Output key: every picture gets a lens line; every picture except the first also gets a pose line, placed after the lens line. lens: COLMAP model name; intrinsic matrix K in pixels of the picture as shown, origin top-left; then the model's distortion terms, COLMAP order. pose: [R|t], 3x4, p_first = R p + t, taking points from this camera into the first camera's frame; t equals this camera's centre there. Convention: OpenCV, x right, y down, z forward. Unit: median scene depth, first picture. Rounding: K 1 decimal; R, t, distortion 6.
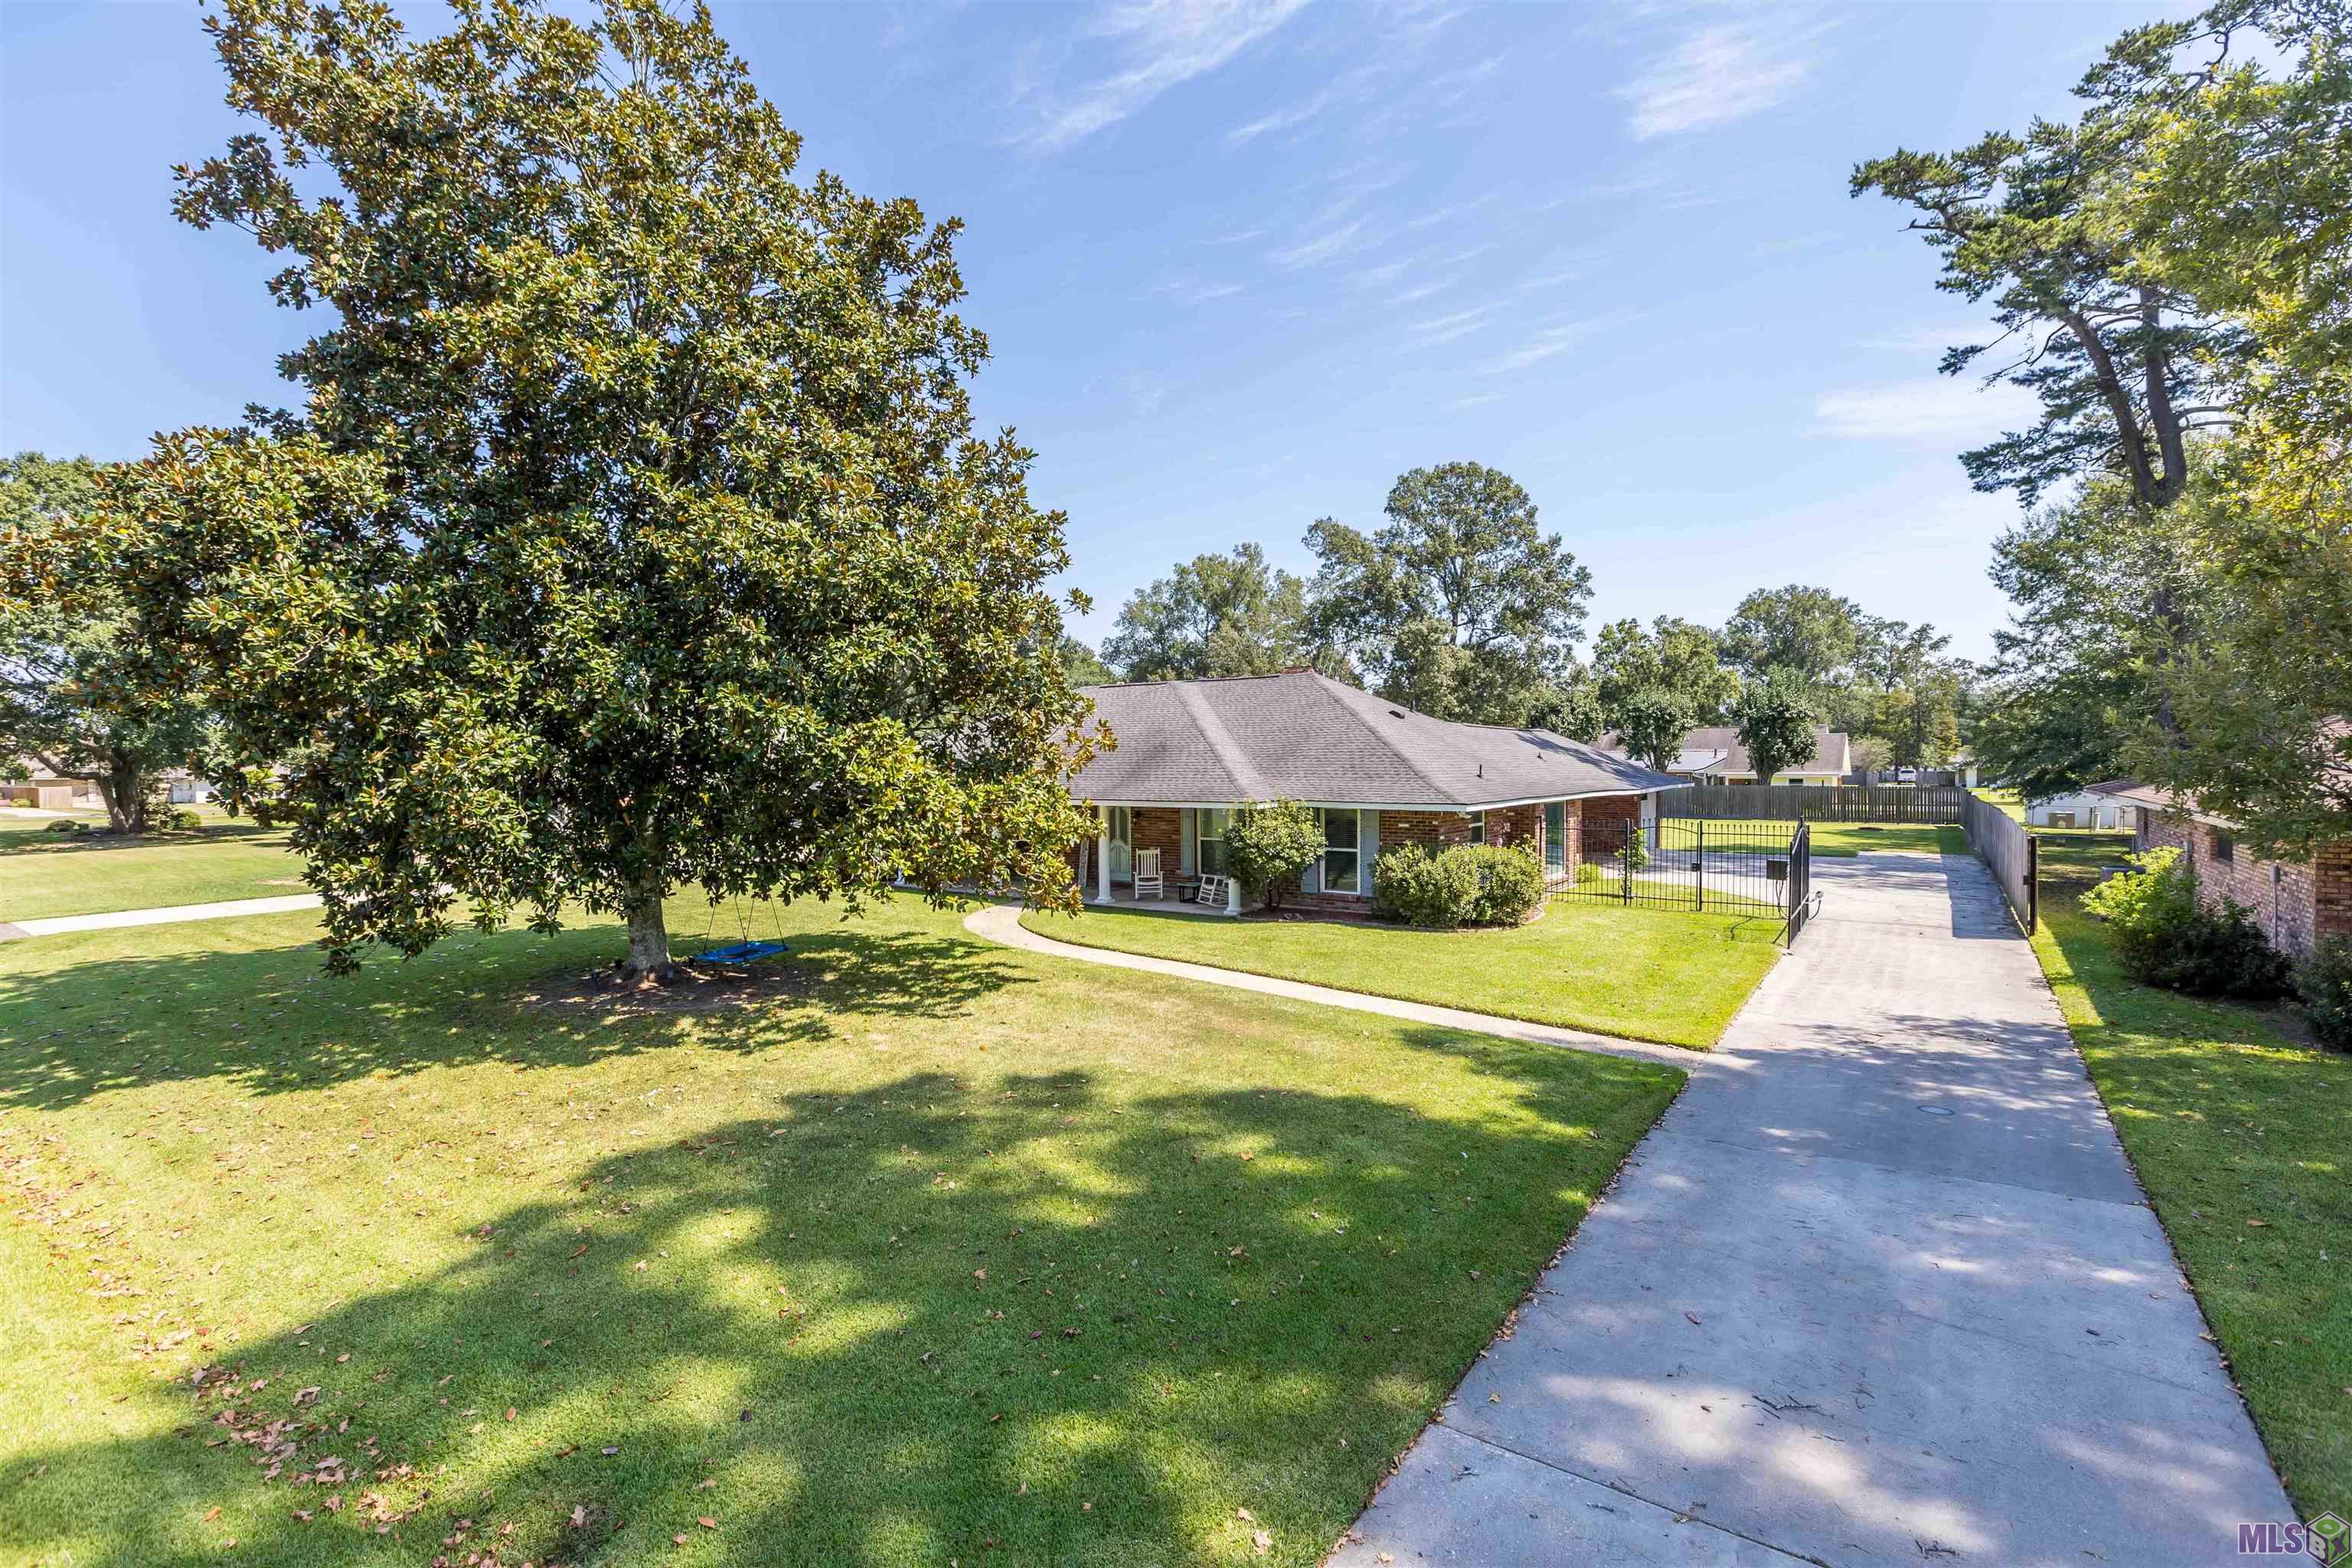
lens RADIAL K [[1090.8, 0, 1155.6], [0, 1090.8, 790.9], [0, 0, 1]] dist [0.003184, -0.000723]
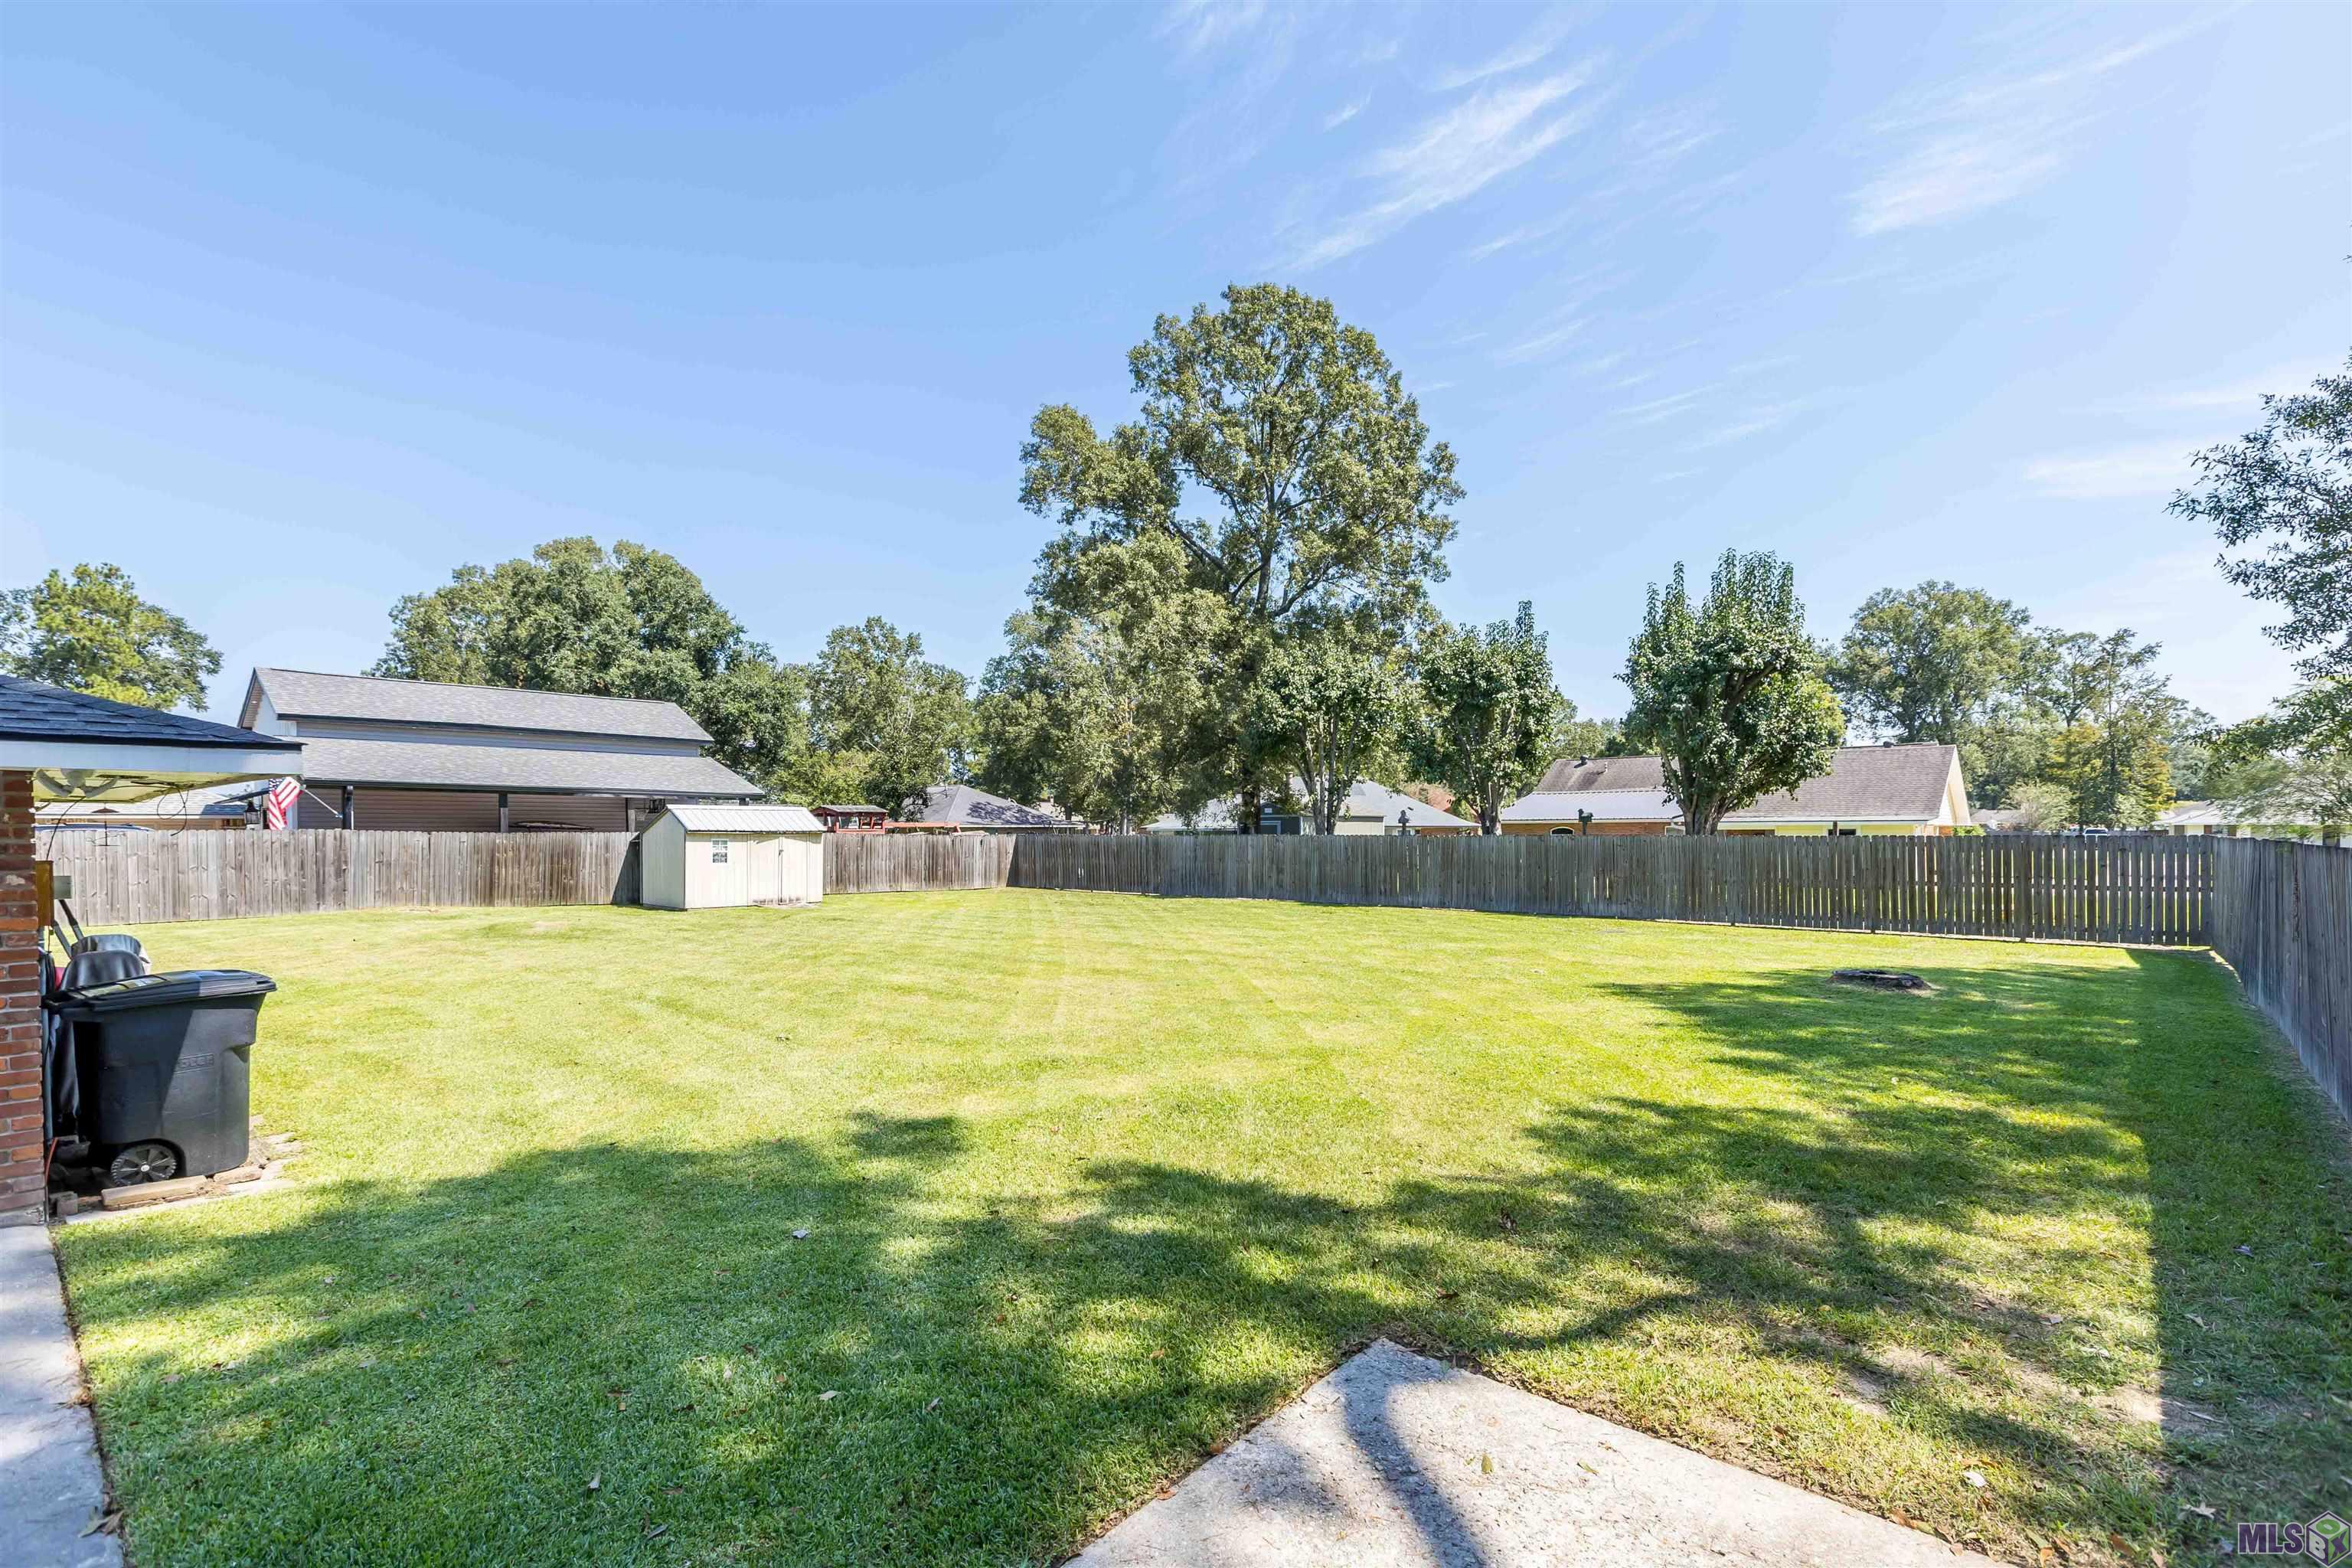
lens RADIAL K [[1099.7, 0, 1169.4], [0, 1099.7, 852.5], [0, 0, 1]] dist [-0.000549, -0.000060]
pose [[0.994739, 0.003508, -0.102381, 0.404798], [-0.003944, 0.999984, -0.004059, 0.003879], [0.102365, 0.004441, 0.994737, 0.564901]]
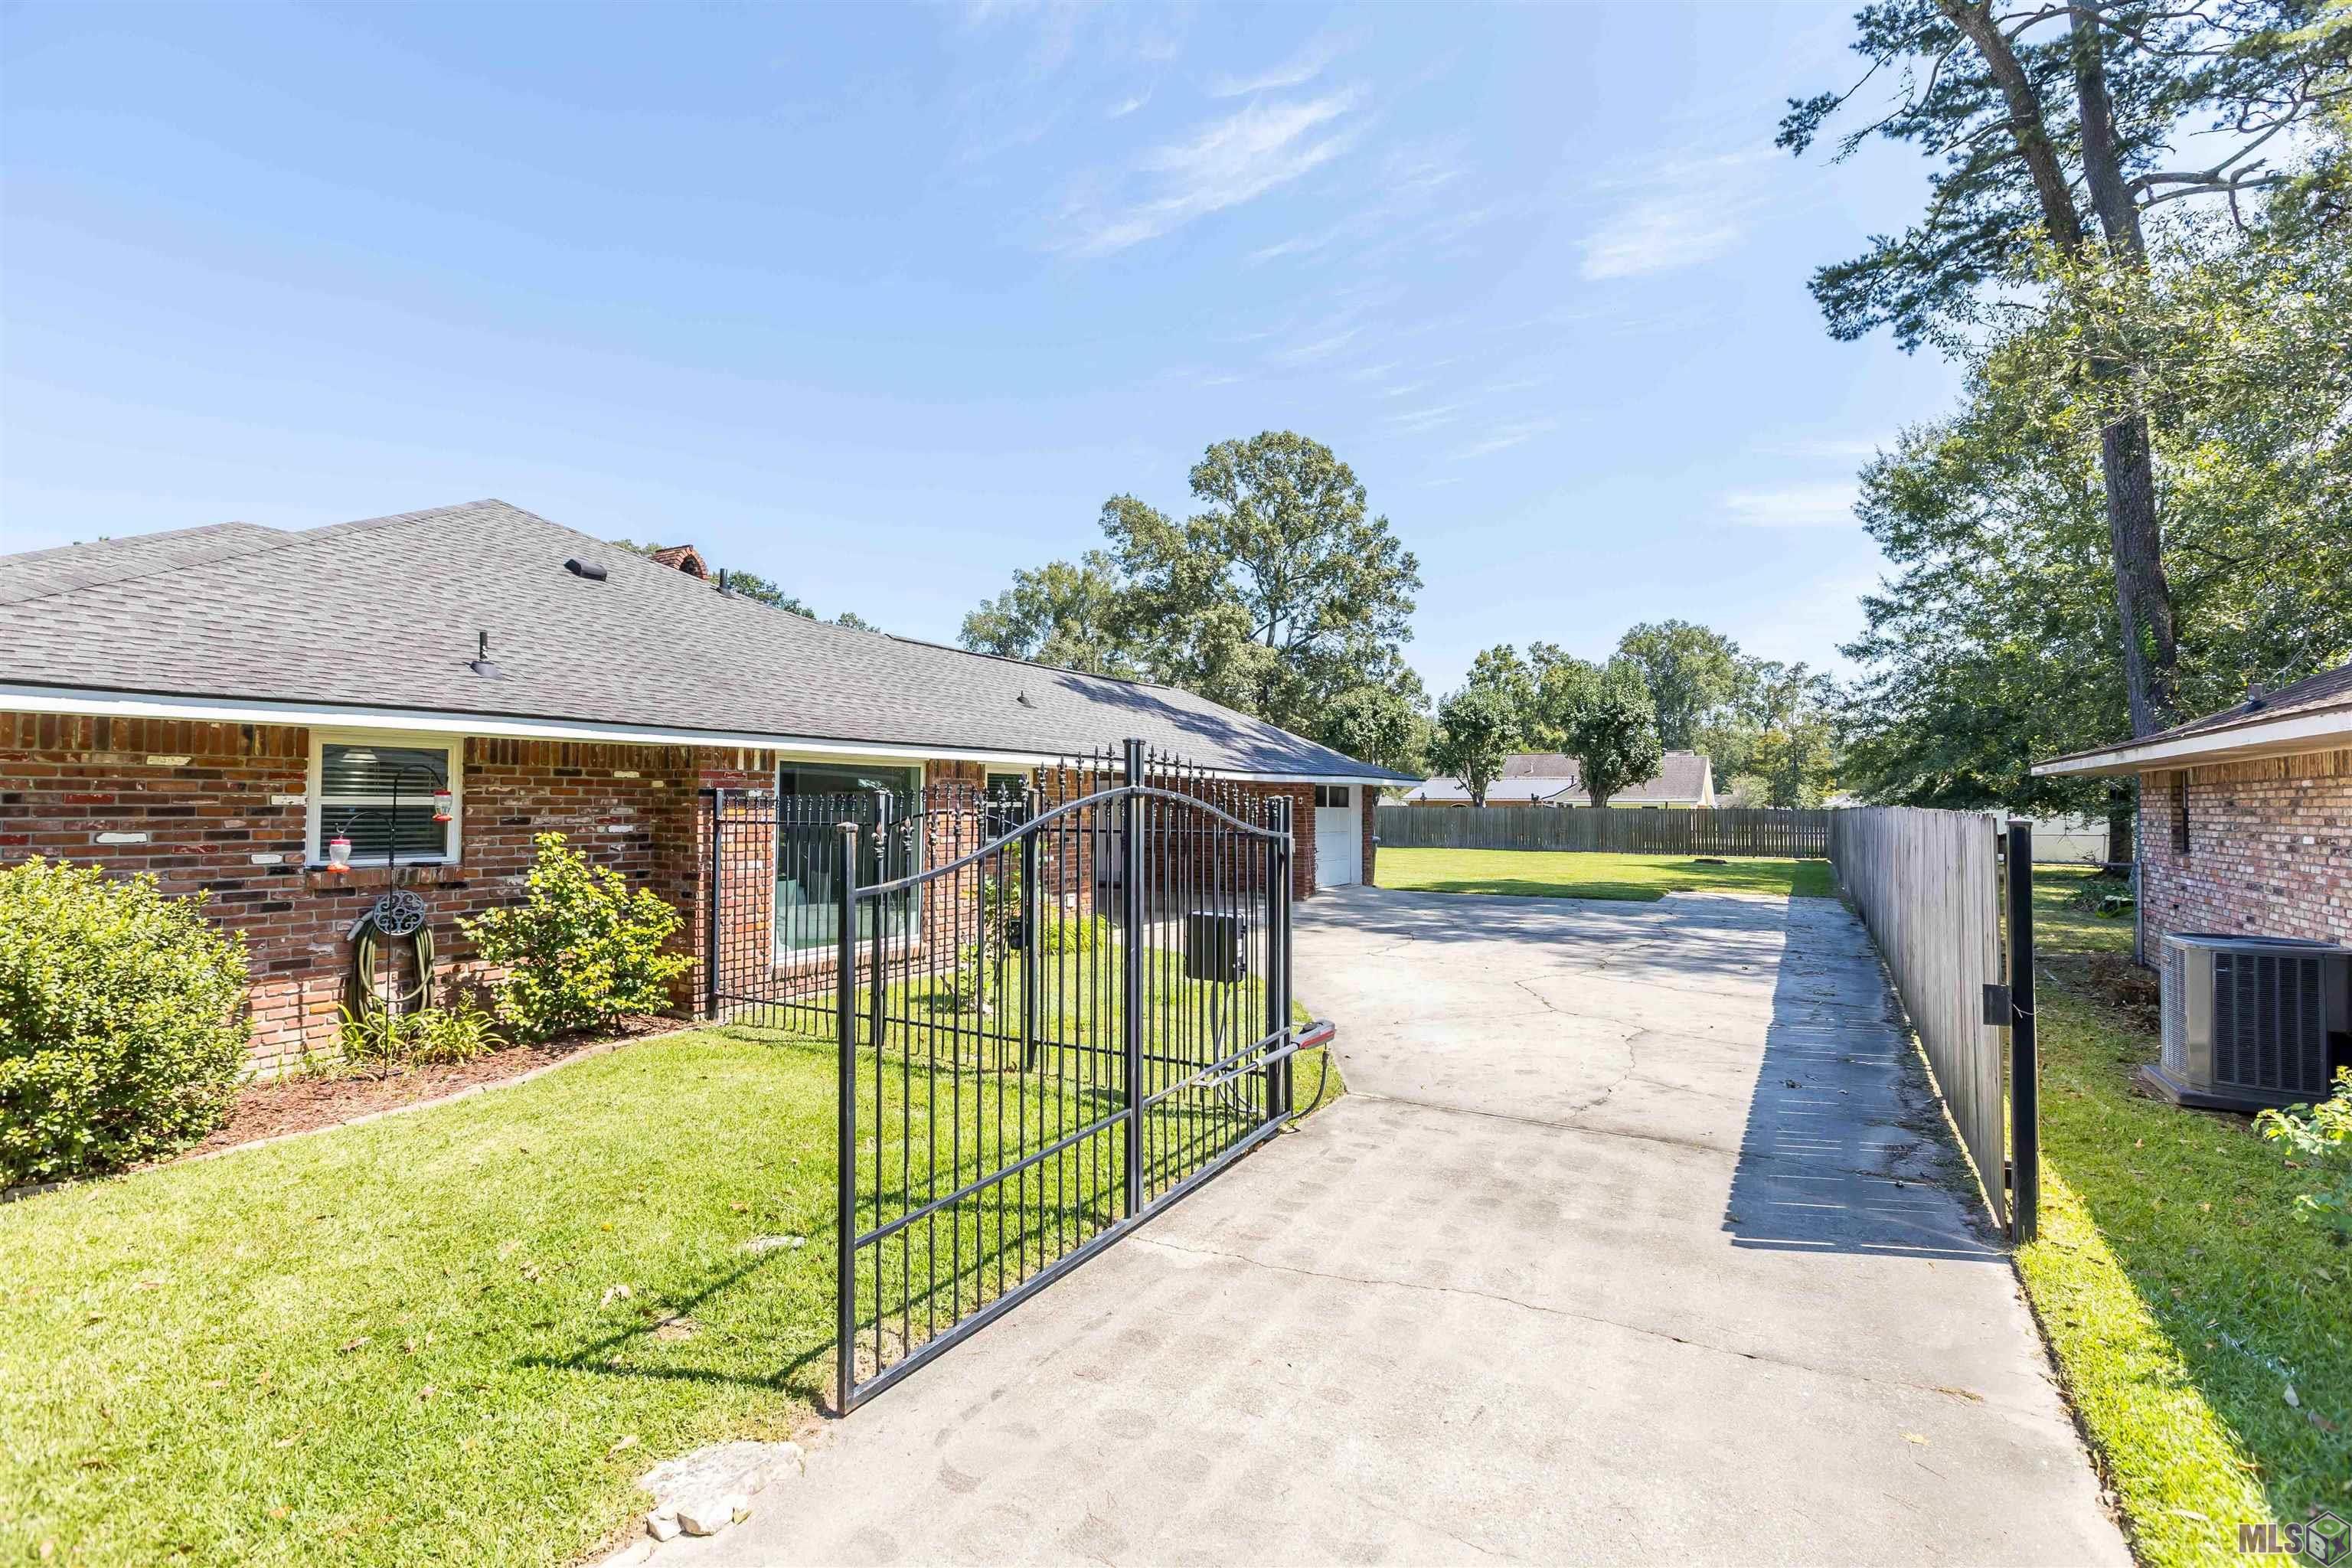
lens RADIAL K [[1071.7, 0, 1200.3], [0, 1071.7, 789.3], [0, 0, 1]] dist [-0.001363, -0.000181]
pose [[0.995162, 0.012689, 0.097425, 0.197181], [-0.008830, 0.999163, -0.039940, 0.014972], [-0.097850, 0.038886, 0.994441, 0.257317]]
